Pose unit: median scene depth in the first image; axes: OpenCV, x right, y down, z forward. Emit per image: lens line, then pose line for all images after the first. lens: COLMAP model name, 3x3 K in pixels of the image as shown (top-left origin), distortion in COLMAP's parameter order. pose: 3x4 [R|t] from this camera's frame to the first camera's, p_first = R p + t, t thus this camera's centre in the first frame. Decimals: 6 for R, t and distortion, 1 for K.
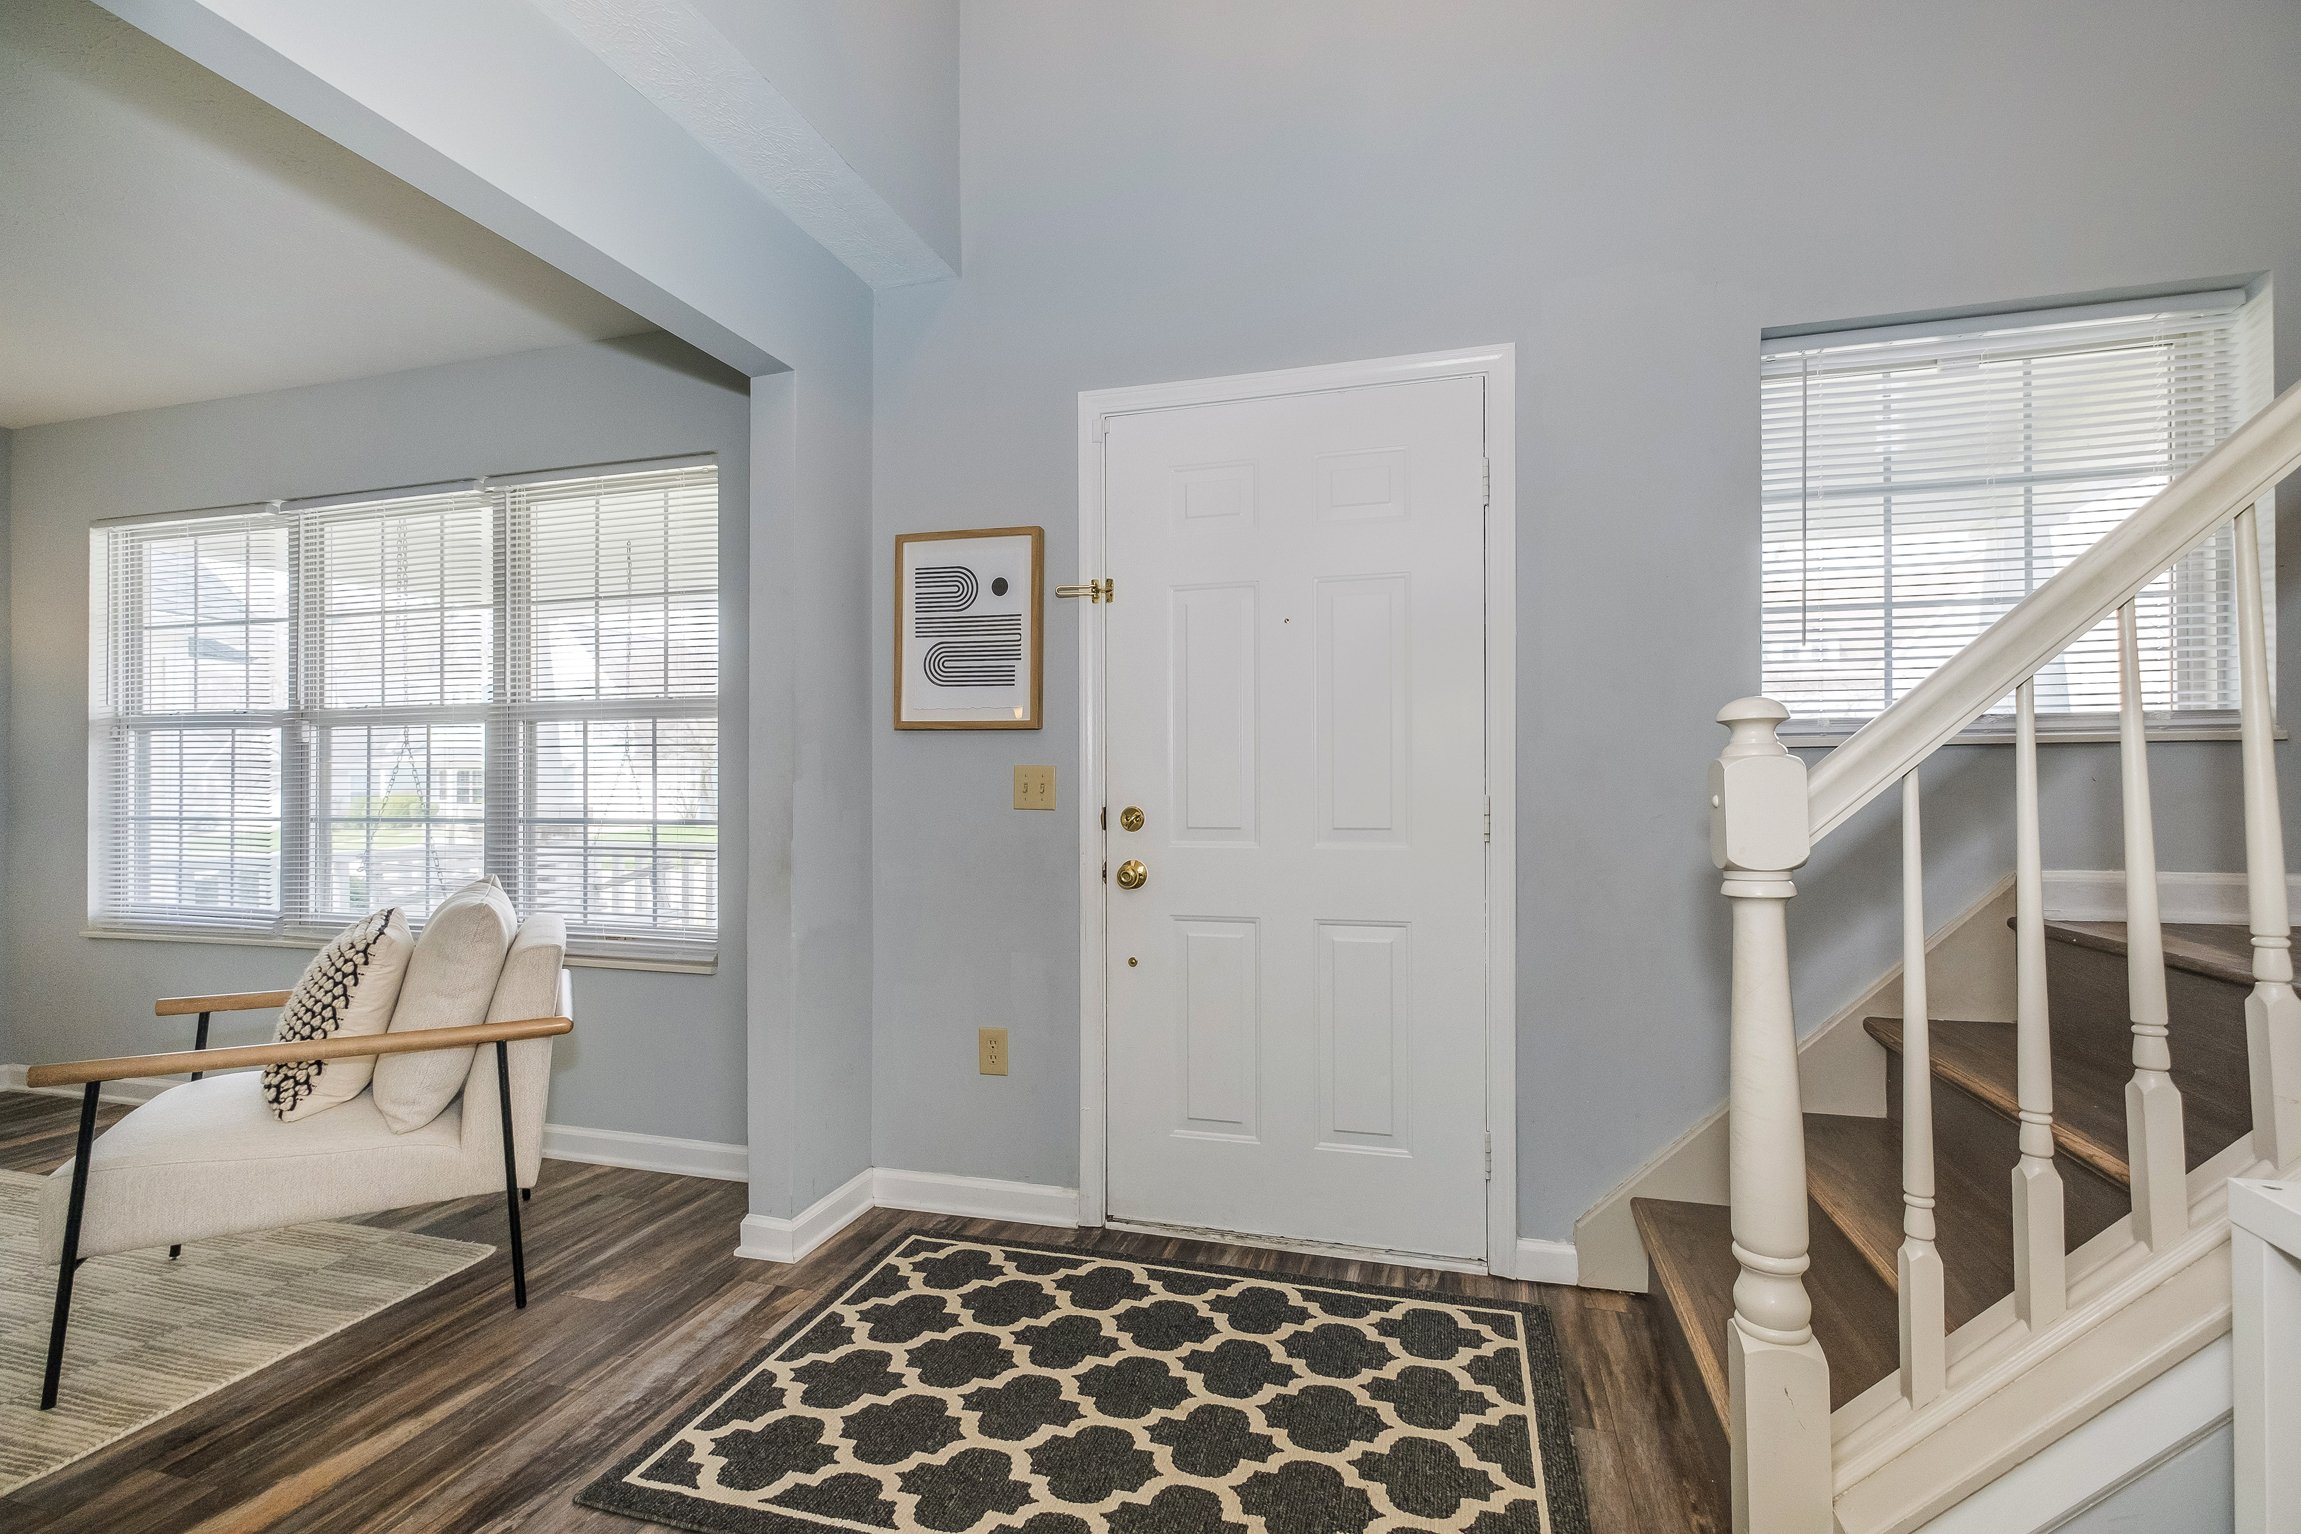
lens RADIAL K [[1001.9, 0, 1156.6], [0, 1001.9, 767.1], [0, 0, 1]] dist [-0.004553, 0.000577]
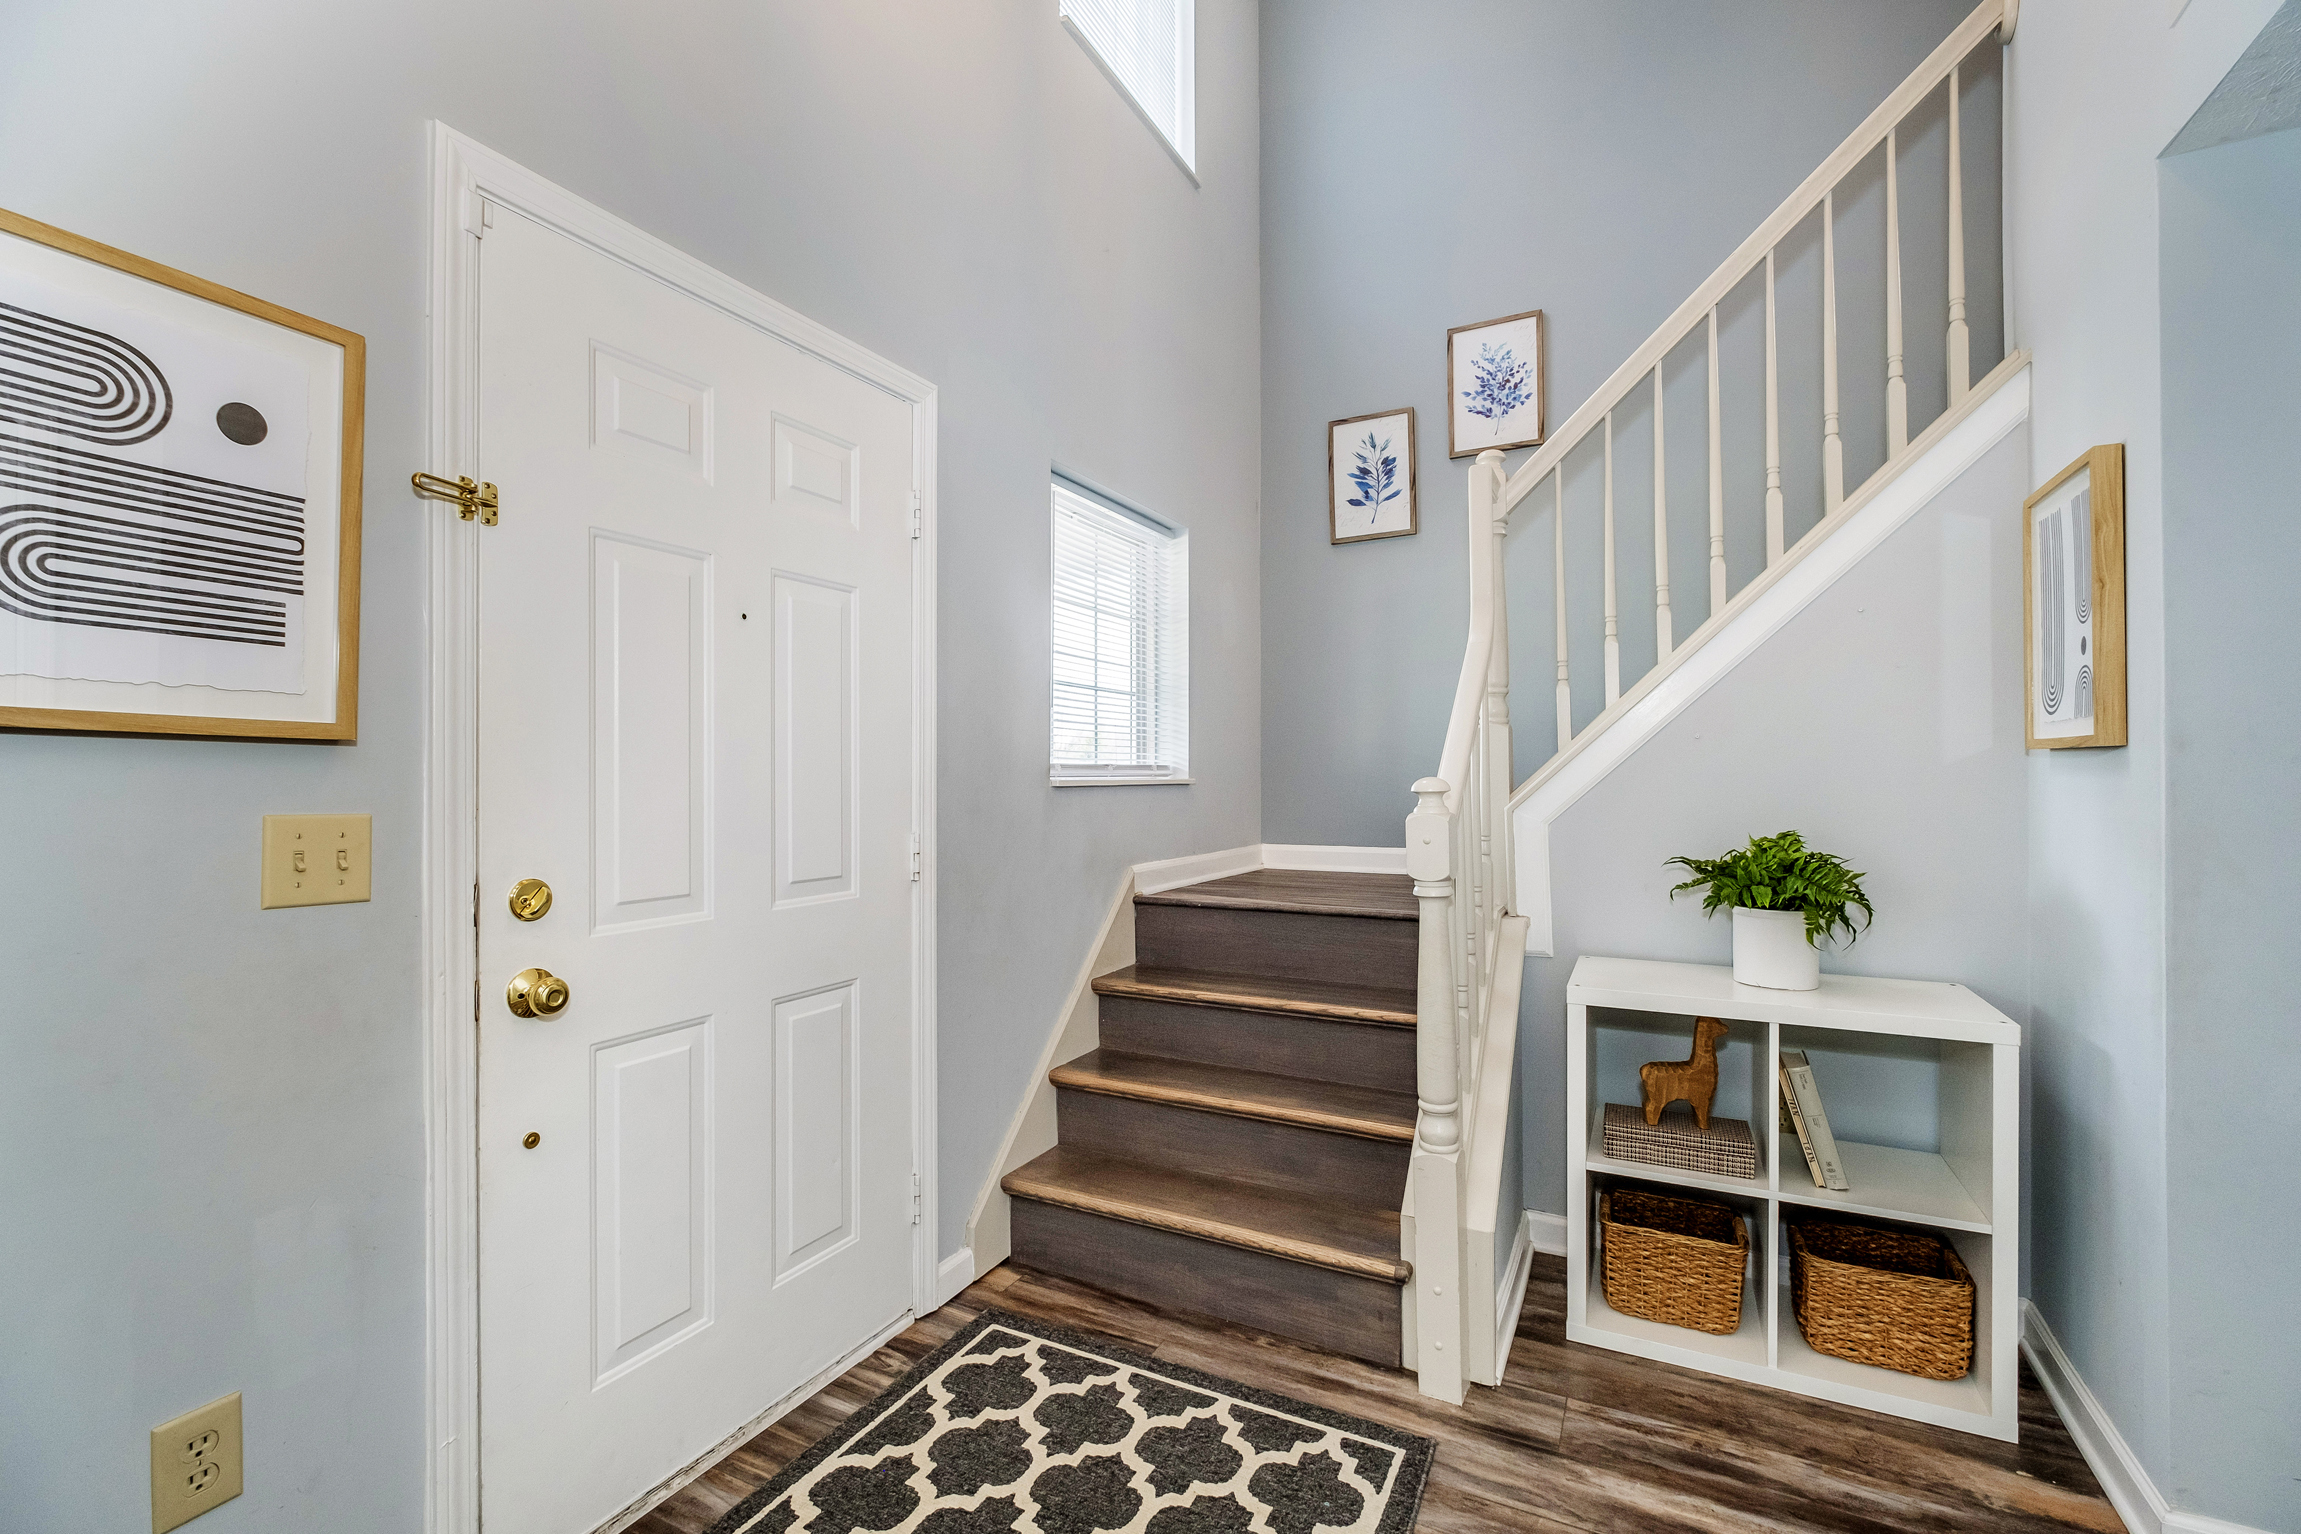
lens RADIAL K [[1001.9, 0, 1147.7], [0, 1001.9, 772.2], [0, 0, 1]] dist [-0.004553, 0.000577]
pose [[0.205965, 0.010506, 0.978503, -0.642678], [-0.015921, 0.999846, -0.007384, -0.031862], [-0.978430, -0.014058, 0.206101, 0.631305]]
